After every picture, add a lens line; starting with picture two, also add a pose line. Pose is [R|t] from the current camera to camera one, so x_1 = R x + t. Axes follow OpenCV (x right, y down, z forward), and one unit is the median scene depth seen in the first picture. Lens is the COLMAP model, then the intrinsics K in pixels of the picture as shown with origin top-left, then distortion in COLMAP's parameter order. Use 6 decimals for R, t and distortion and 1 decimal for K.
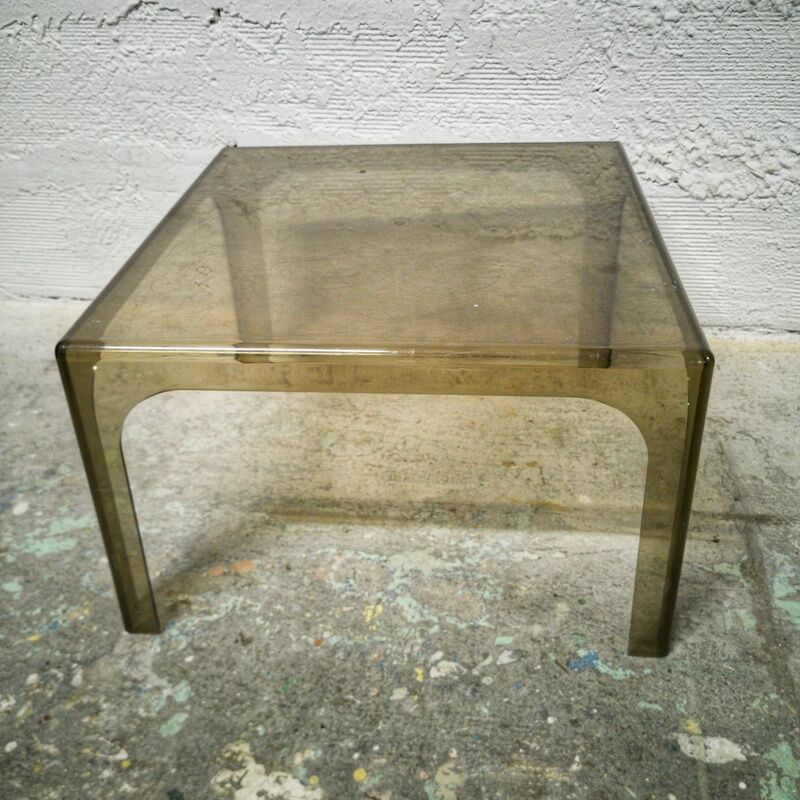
lens RADIAL K [[863.8, 0, 390.5], [0, 863.8, 384.6], [0, 0, 1]] dist [0.023674, 0.000000]
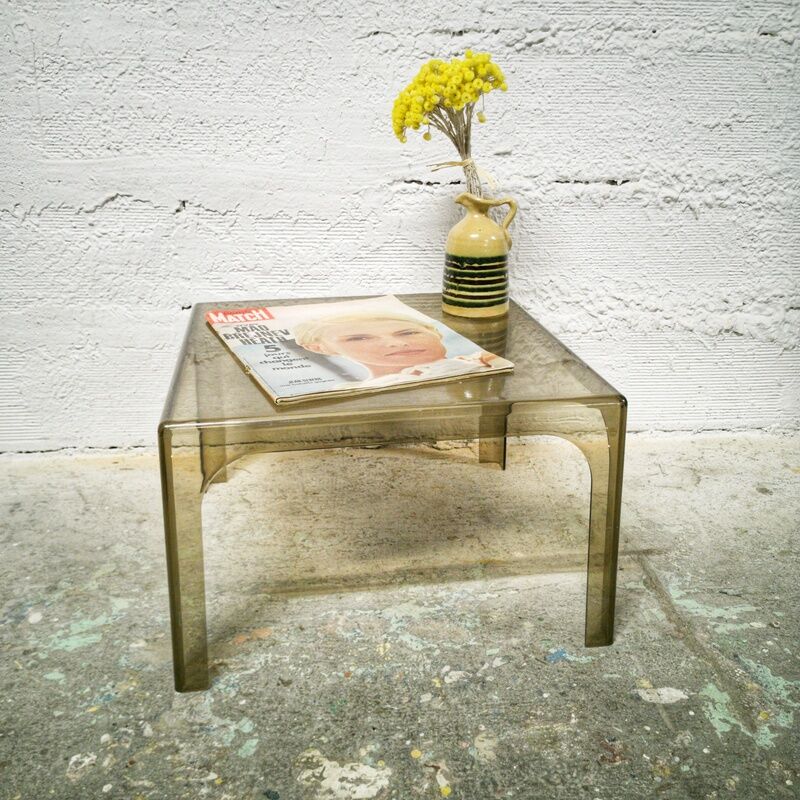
lens RADIAL K [[863.8, 0, 409.0], [0, 863.8, 364.7], [0, 0, 1]] dist [0.023674, 0.000000]
pose [[0.964871, -0.042097, 0.259330, -0.230120], [0.105603, 0.965973, -0.236104, 0.135427], [-0.240567, 0.255196, 0.936484, -0.205323]]
